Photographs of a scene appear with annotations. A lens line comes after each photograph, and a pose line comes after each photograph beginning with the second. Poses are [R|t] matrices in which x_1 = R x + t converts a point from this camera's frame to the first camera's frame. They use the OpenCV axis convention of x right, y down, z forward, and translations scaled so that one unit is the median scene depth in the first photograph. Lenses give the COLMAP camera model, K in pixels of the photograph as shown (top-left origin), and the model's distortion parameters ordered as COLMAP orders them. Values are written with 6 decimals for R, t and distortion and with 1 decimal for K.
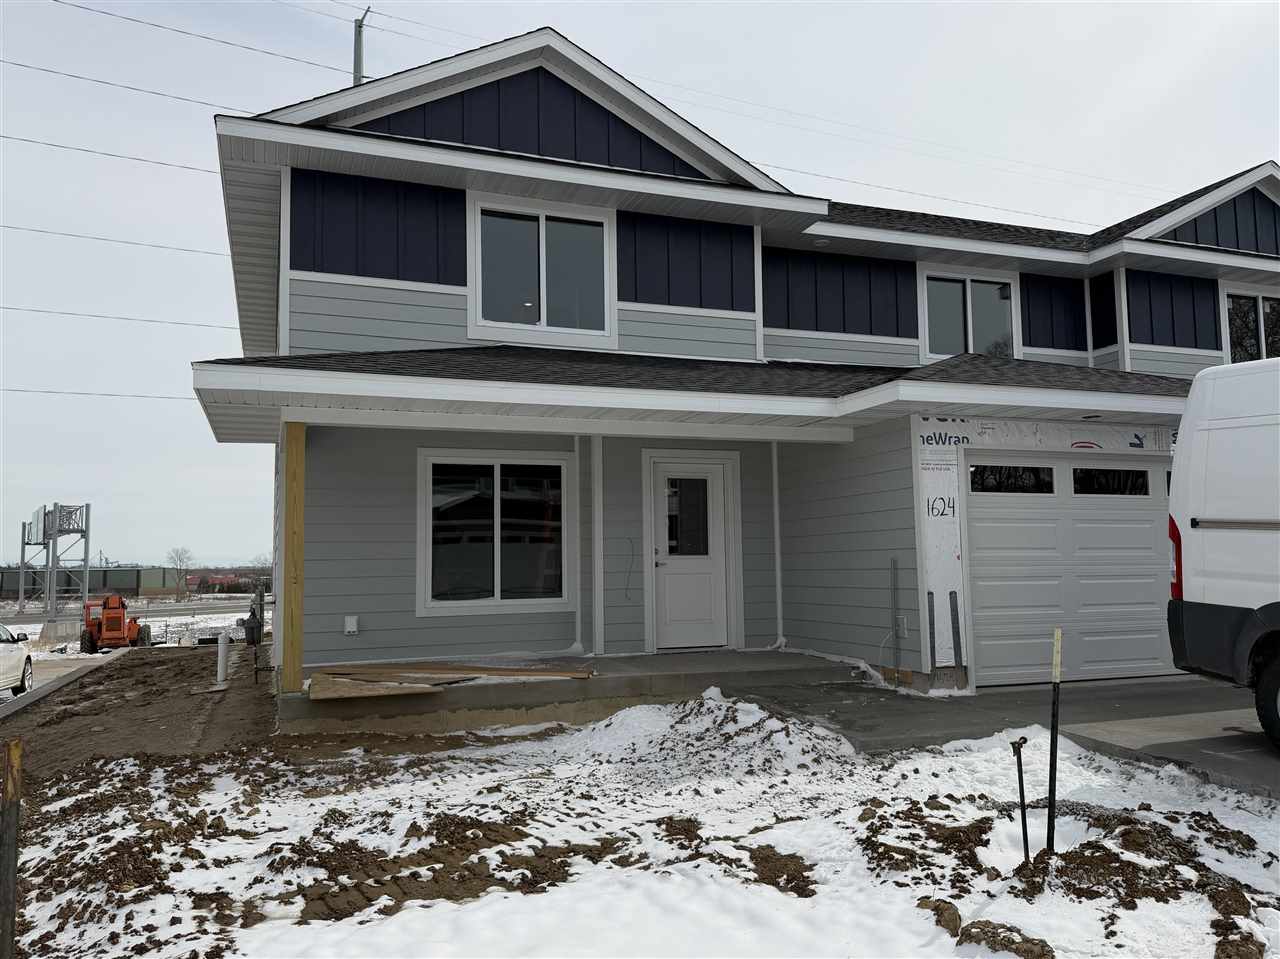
lens RADIAL K [[970.4, 0, 640.0], [0, 970.4, 479.5], [0, 0, 1]] dist [0.001305, 0.000489]
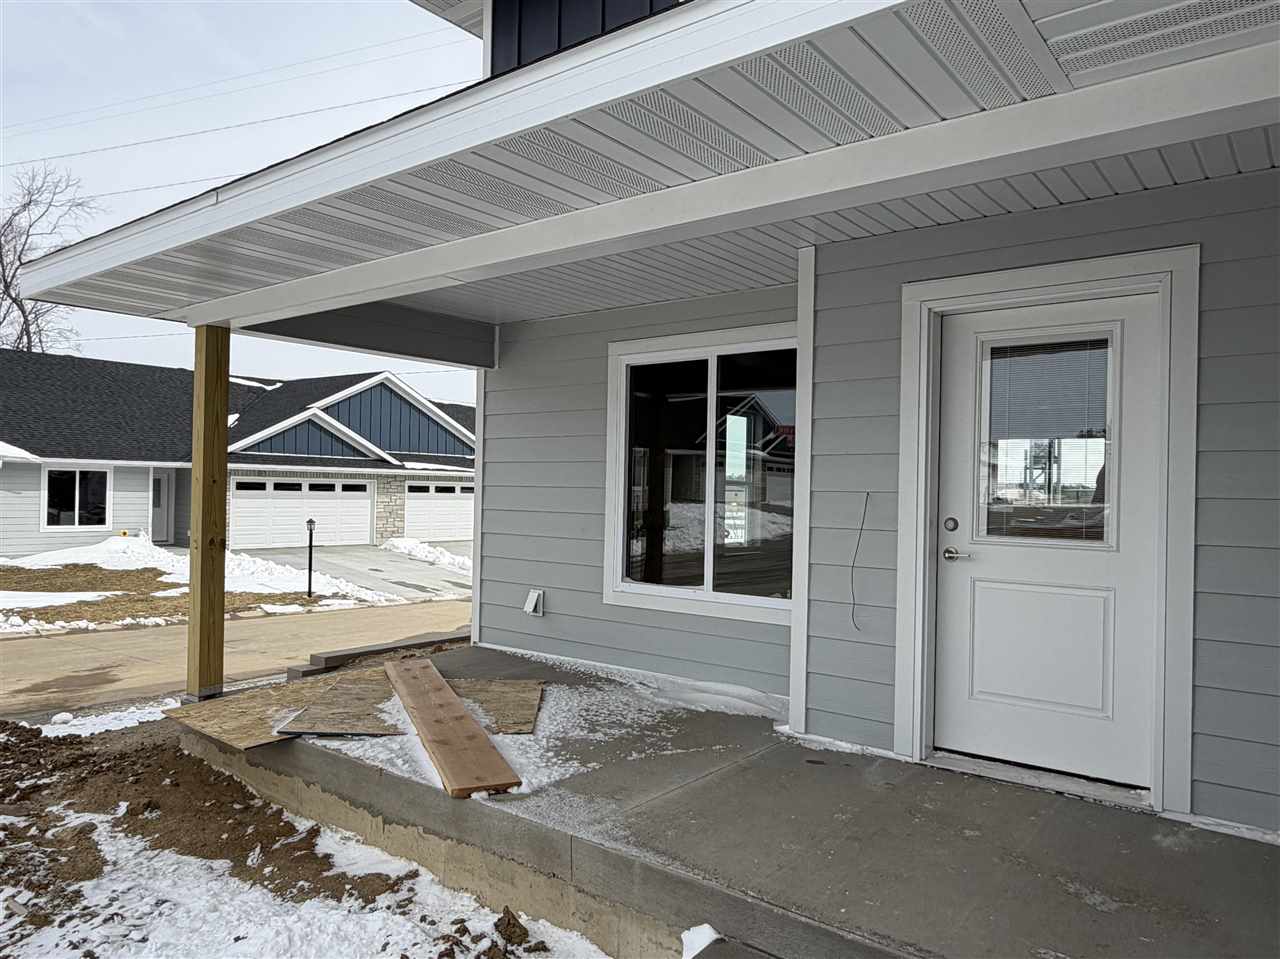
lens RADIAL K [[888.8, 0, 640.0], [0, 888.8, 479.5], [0, 0, 1]] dist [-0.003050, -0.000517]
pose [[0.523281, 0.021385, -0.851892, 0.287828], [0.048038, 0.997355, 0.054544, 0.026510], [0.850805, -0.069465, 0.520870, 0.704141]]
